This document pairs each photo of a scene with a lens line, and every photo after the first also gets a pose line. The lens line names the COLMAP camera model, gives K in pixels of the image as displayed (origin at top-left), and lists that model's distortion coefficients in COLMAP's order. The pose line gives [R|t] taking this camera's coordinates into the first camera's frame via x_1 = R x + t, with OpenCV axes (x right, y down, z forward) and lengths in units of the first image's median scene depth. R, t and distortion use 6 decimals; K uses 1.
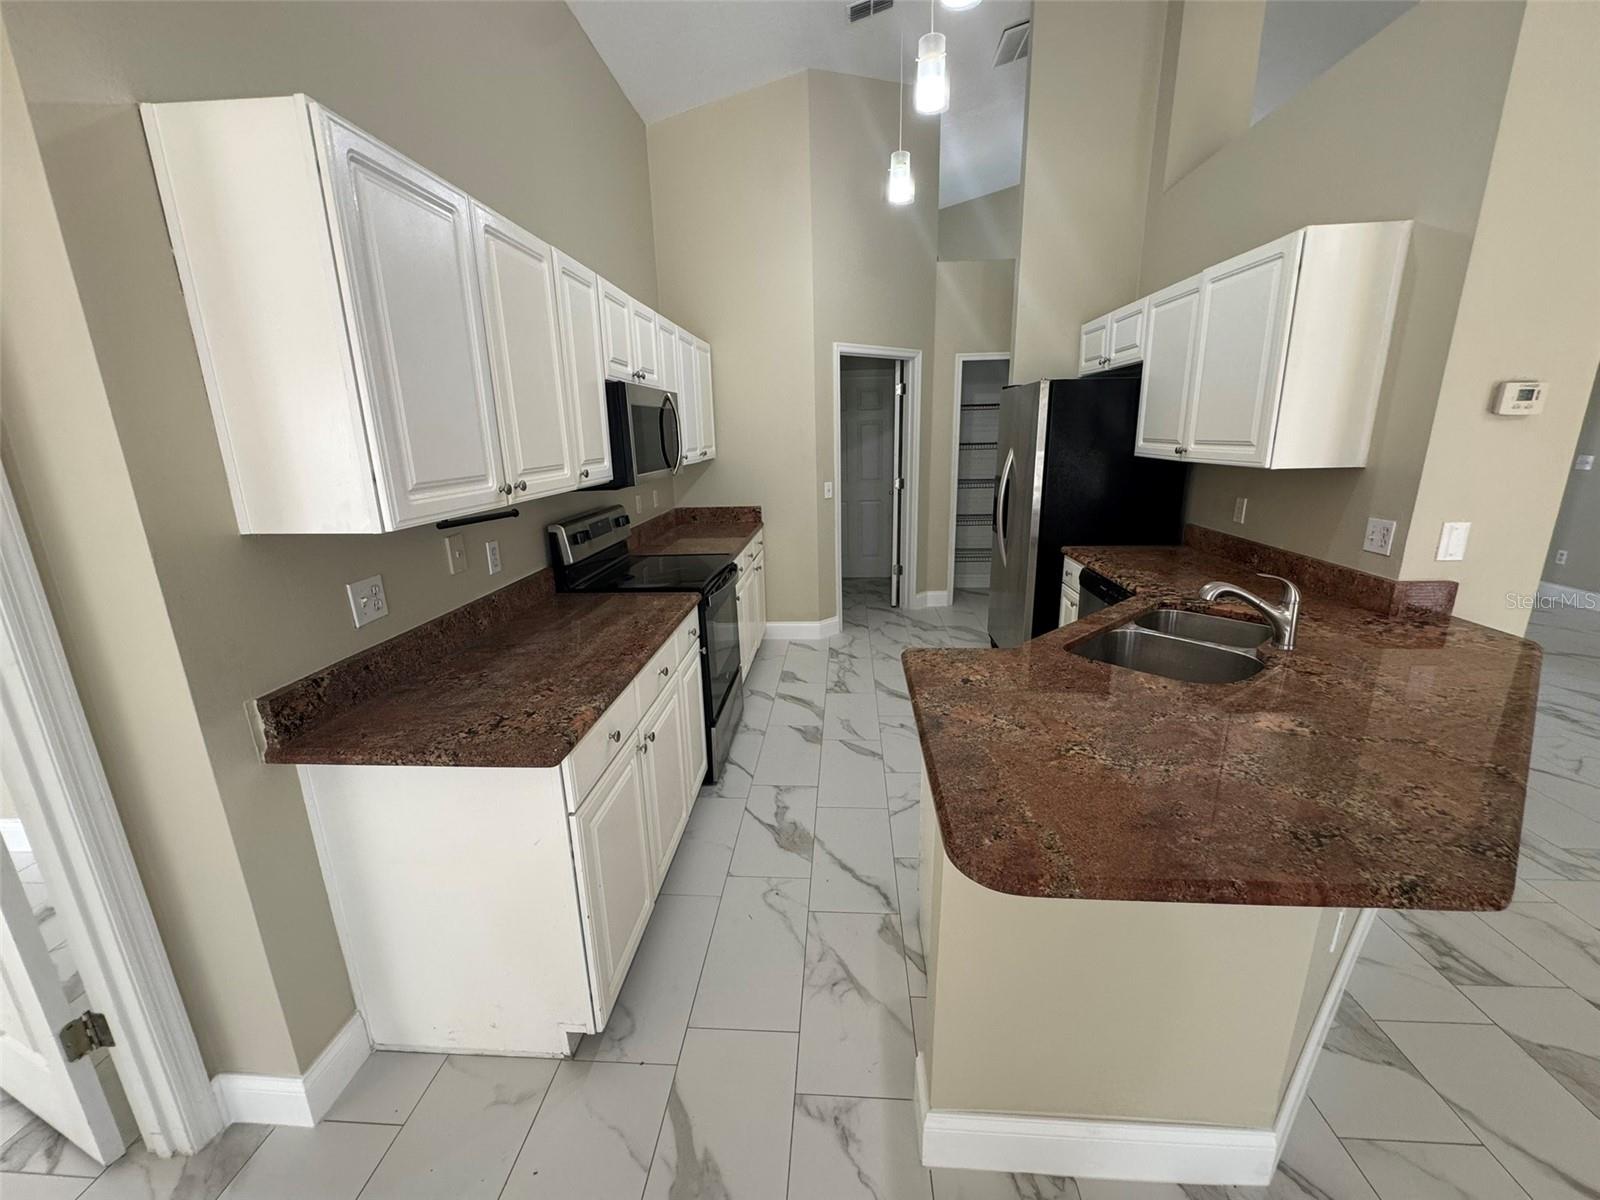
lens RADIAL K [[640.0, 0, 797.3], [0, 640.0, 596.5], [0, 0, 1]] dist [-0.003283, 0.000400]
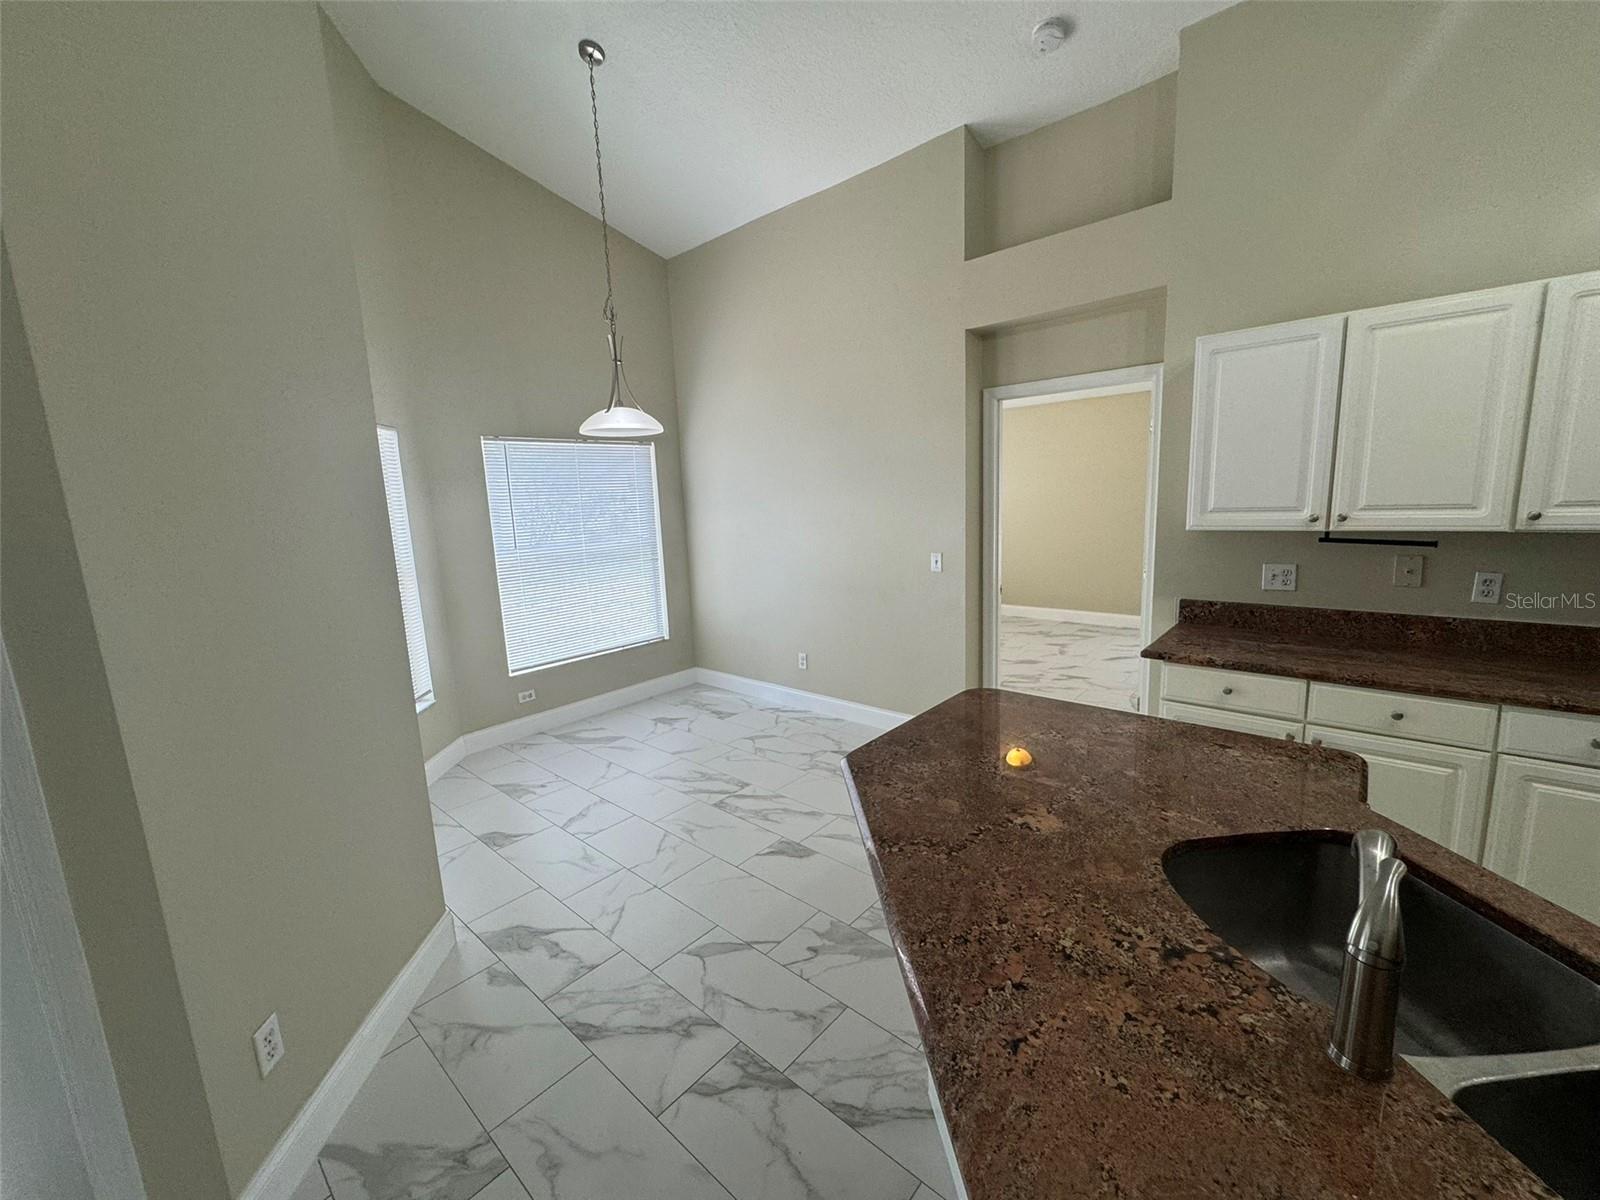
lens RADIAL K [[640.0, 0, 801.6], [0, 640.0, 600.4], [0, 0, 1]] dist [-0.003283, 0.000400]
pose [[-0.598124, 0.181288, -0.780630, 0.863227], [-0.146456, 0.932947, 0.328877, -0.190669], [0.787908, 0.311037, -0.531467, 0.591473]]
